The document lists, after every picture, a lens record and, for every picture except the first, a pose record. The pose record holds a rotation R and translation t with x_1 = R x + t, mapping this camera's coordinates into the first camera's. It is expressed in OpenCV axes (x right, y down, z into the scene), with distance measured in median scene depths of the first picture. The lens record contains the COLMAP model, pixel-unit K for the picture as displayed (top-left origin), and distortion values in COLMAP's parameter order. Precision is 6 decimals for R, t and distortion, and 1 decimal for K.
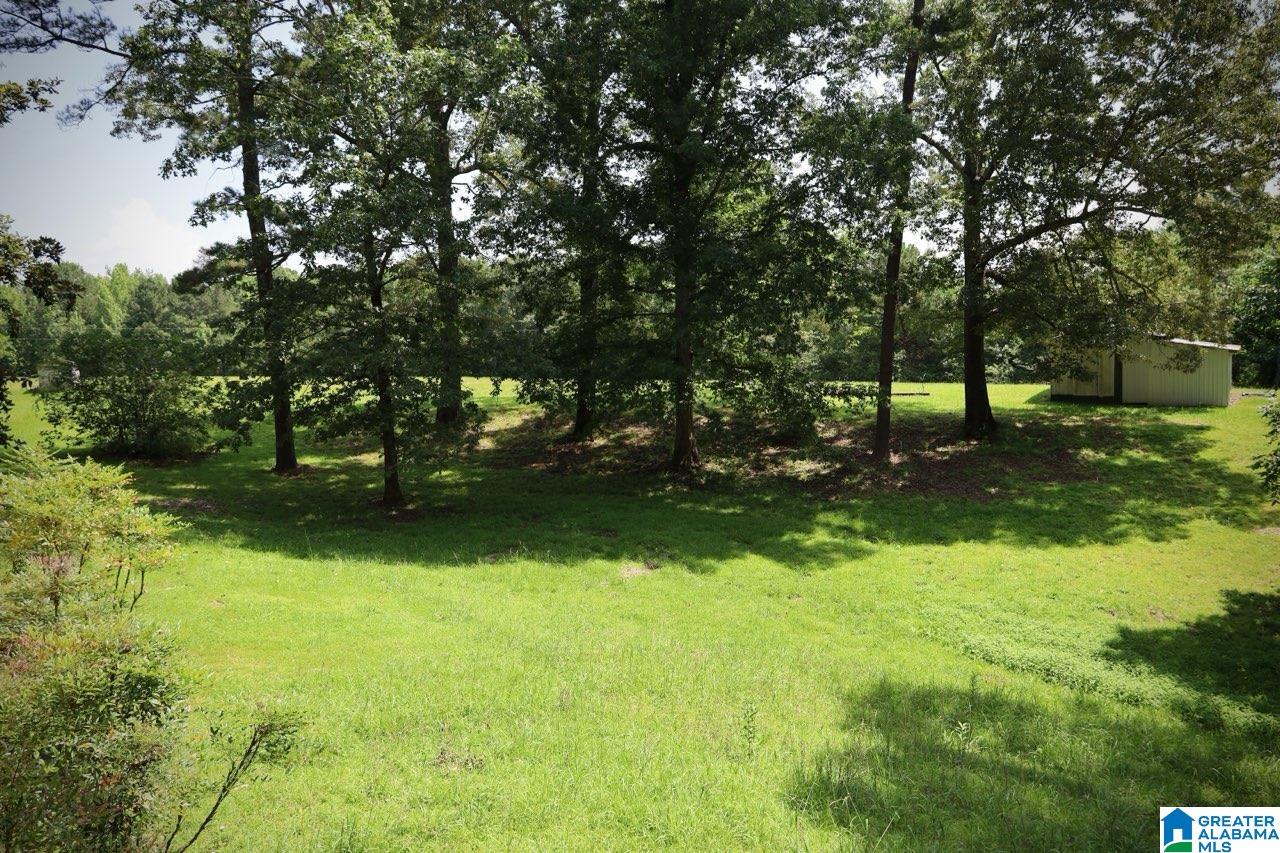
lens RADIAL K [[866.1, 0, 643.3], [0, 866.1, 427.7], [0, 0, 1]] dist [-0.010496, 0.005590]
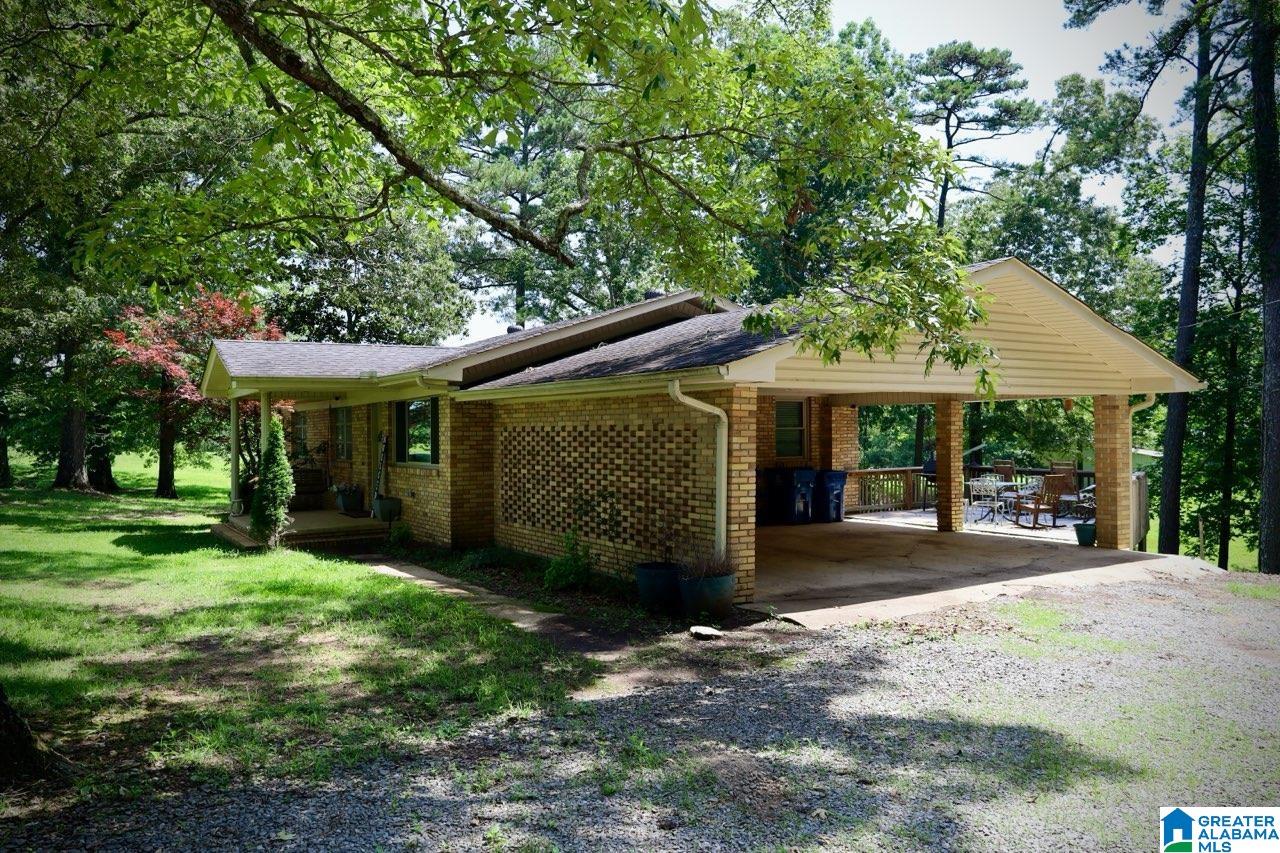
lens RADIAL K [[866.1, 0, 641.3], [0, 866.1, 431.2], [0, 0, 1]] dist [-0.010496, 0.005590]
pose [[0.998373, 0.028992, -0.049093, -0.164144], [-0.033848, 0.994295, -0.101148, 0.060753], [0.045880, 0.102645, 0.993659, -0.661363]]
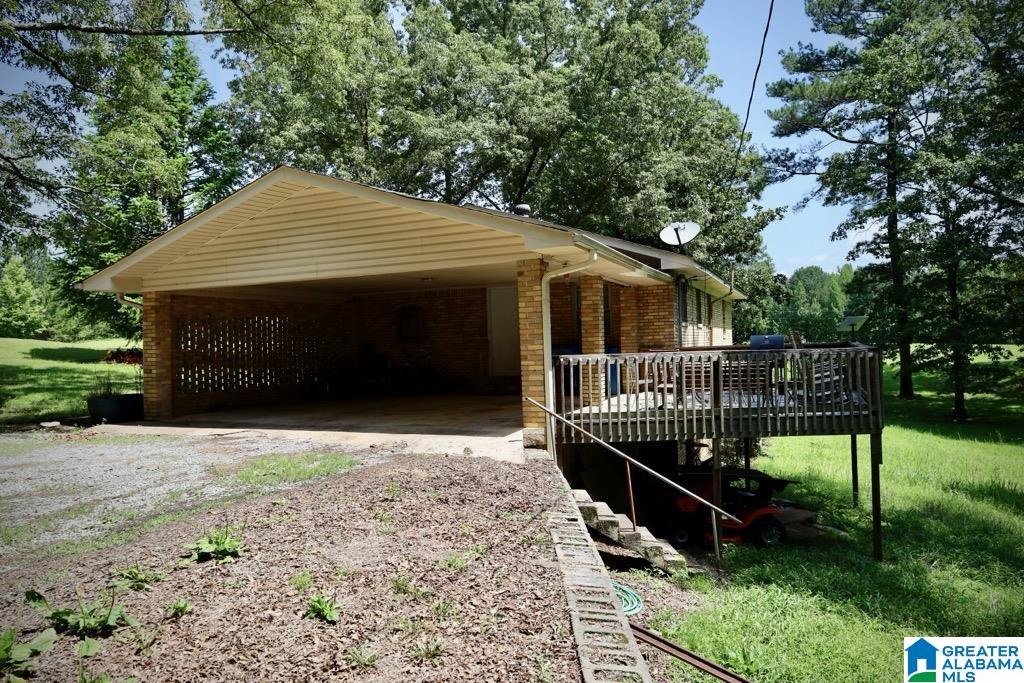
lens RADIAL K [[692.9, 0, 509.6], [0, 692.9, 344.3], [0, 0, 1]] dist [-0.010496, 0.005590]
pose [[0.539784, 0.020085, -0.841564, 0.329172], [-0.072676, 0.997095, -0.022818, 0.039120], [0.838661, 0.073479, 0.539675, -0.401983]]
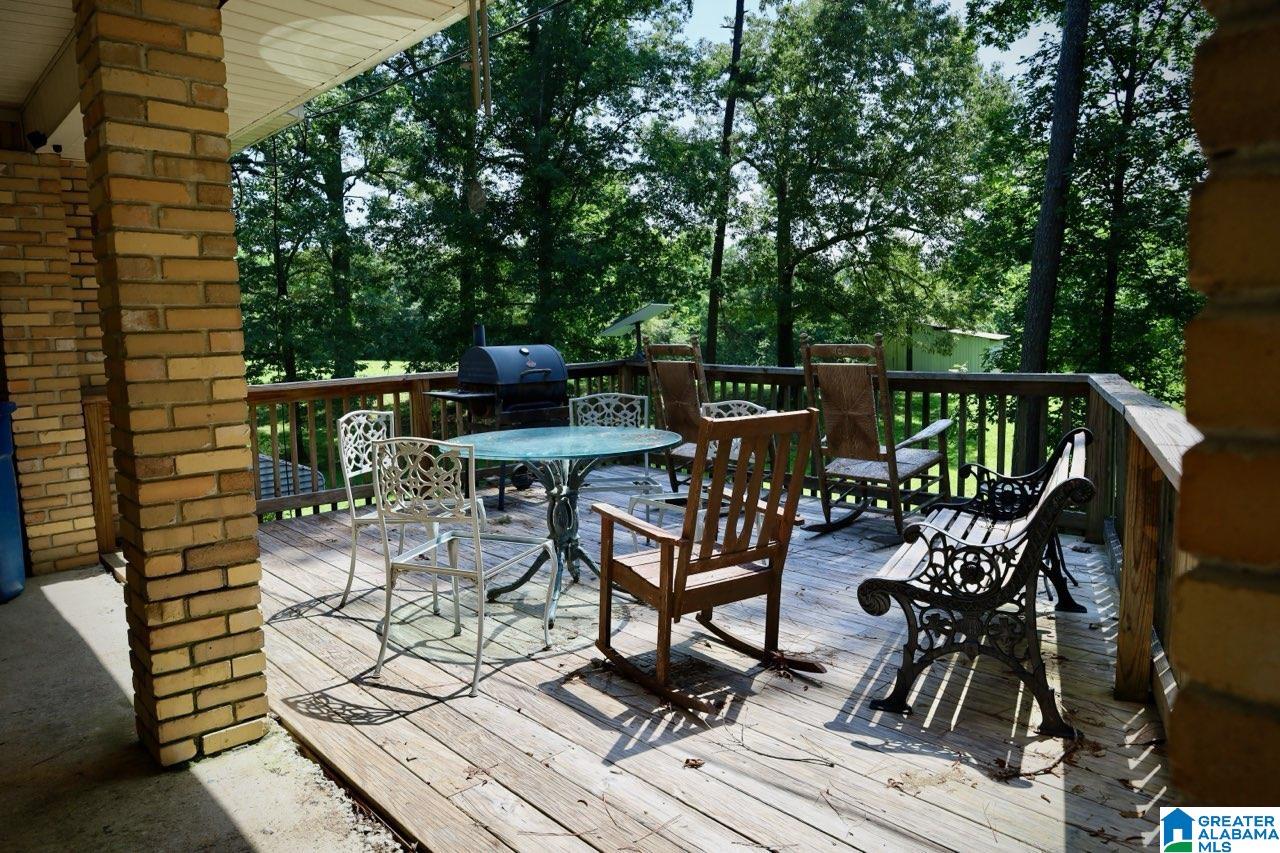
lens RADIAL K [[866.1, 0, 645.7], [0, 866.1, 428.0], [0, 0, 1]] dist [-0.010496, 0.005590]
pose [[0.992092, -0.004973, 0.125413, 0.033663], [0.003449, 0.999918, 0.012367, 0.027721], [-0.125464, -0.011837, 0.992028, -0.224851]]
